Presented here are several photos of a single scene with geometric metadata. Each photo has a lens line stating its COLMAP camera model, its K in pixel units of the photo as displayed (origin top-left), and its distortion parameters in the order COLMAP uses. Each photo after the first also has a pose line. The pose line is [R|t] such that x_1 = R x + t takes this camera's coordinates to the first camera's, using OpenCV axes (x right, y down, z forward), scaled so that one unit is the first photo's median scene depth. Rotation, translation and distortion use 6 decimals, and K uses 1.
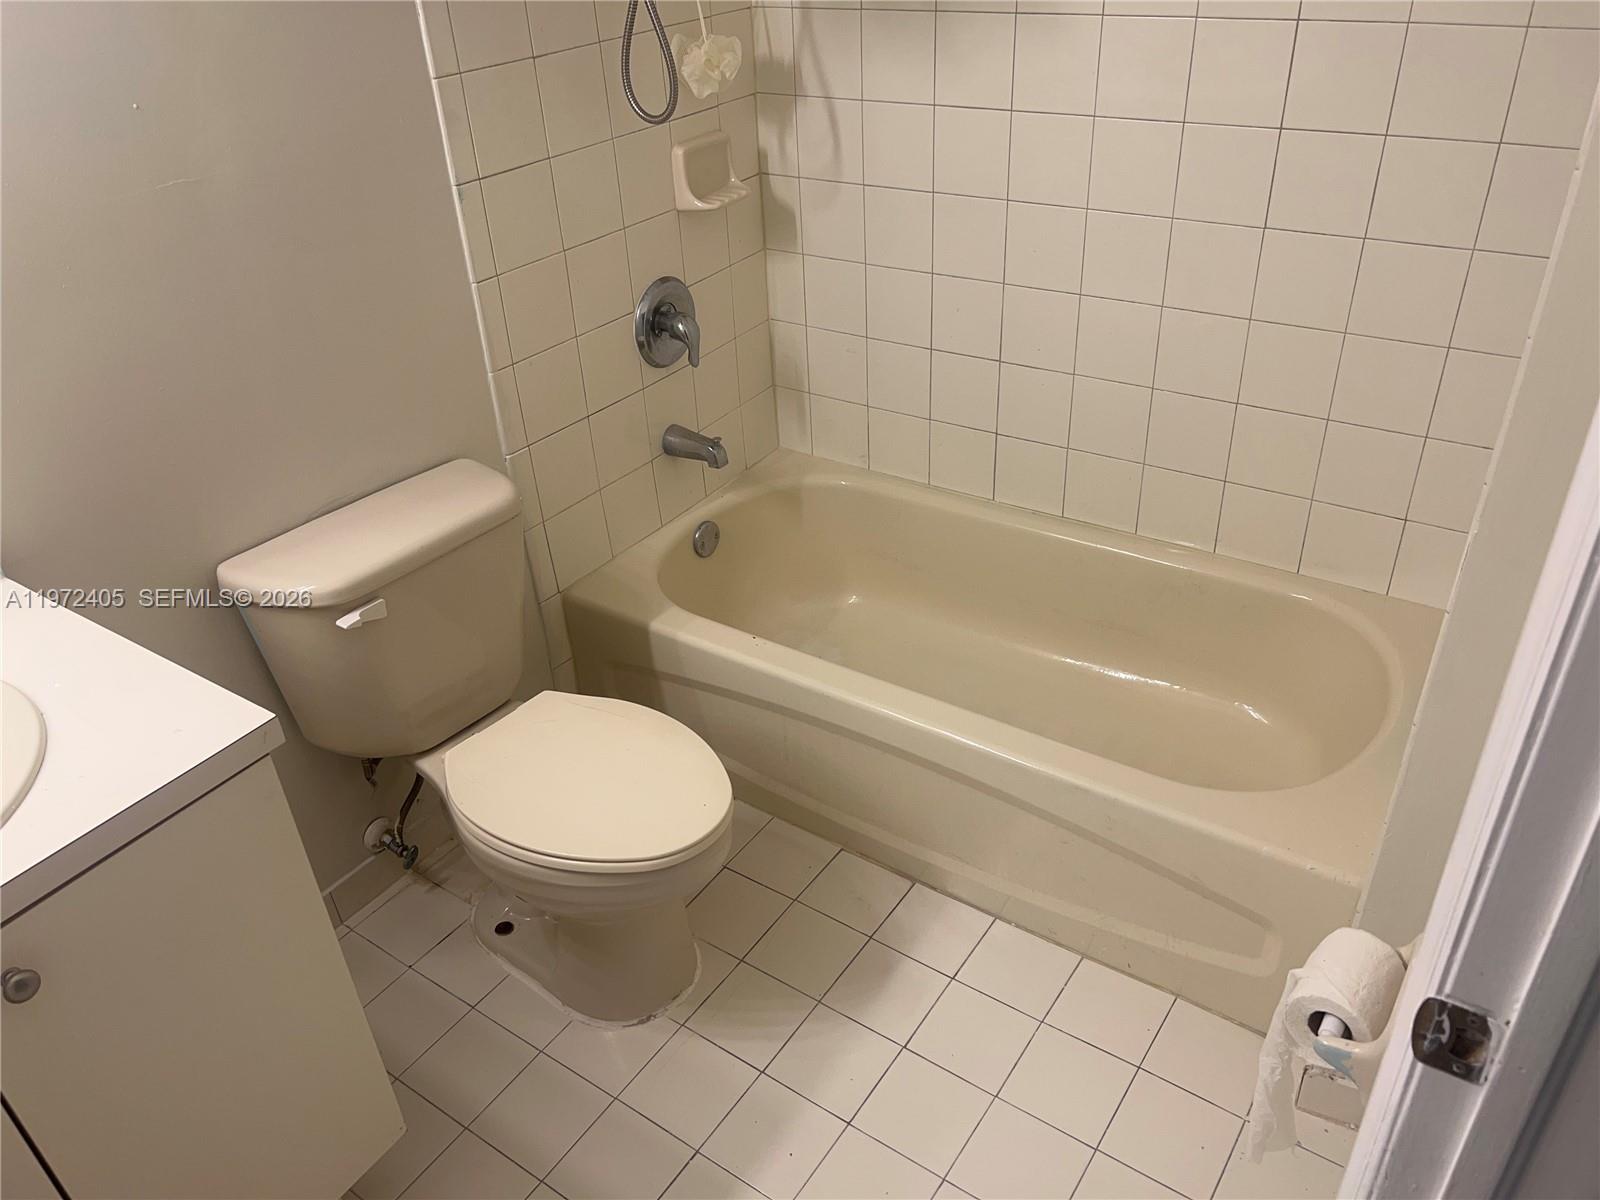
lens RADIAL K [[1205.7, 0, 771.0], [0, 1205.7, 617.0], [0, 0, 1]] dist [0.045808, -0.050664]
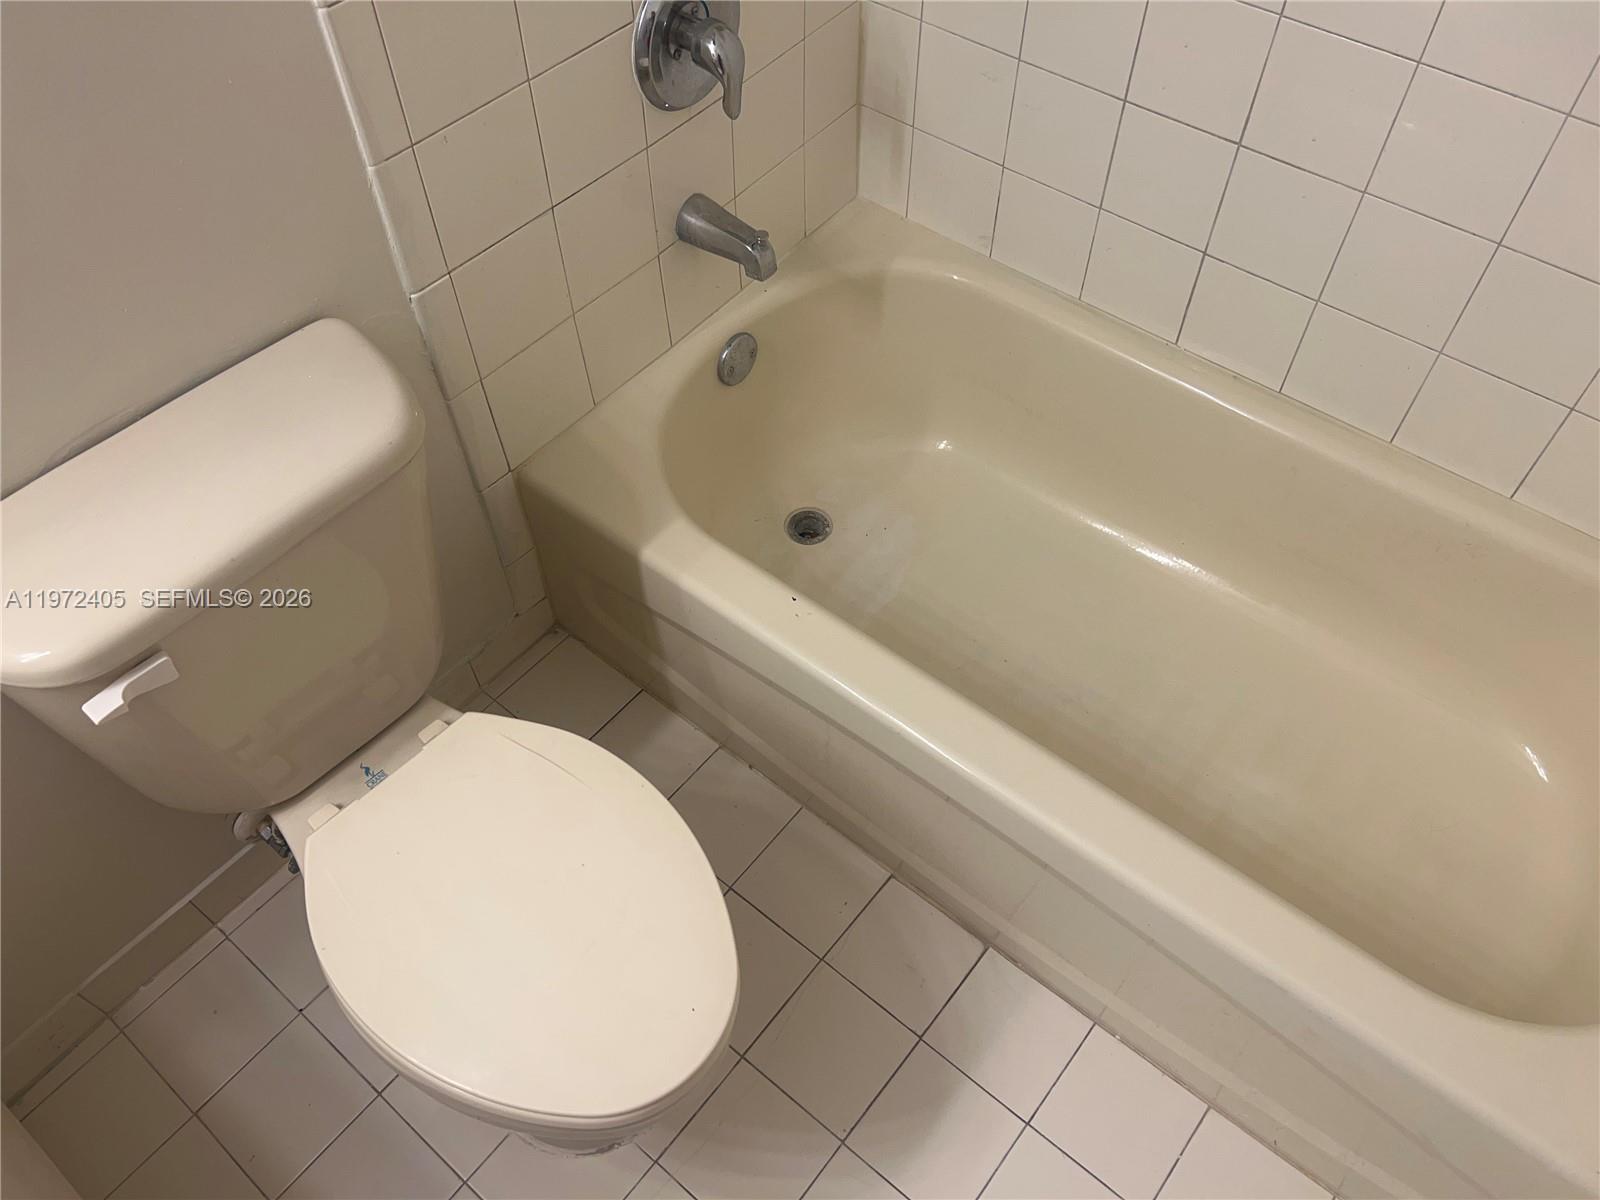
lens RADIAL K [[1205.7, 0, 774.2], [0, 1205.7, 612.5], [0, 0, 1]] dist [0.045808, -0.050664]
pose [[0.996703, 0.080656, -0.008825, -0.018233], [-0.071871, 0.928114, 0.365292, -0.213273], [0.037653, -0.363453, 0.930851, 0.369182]]
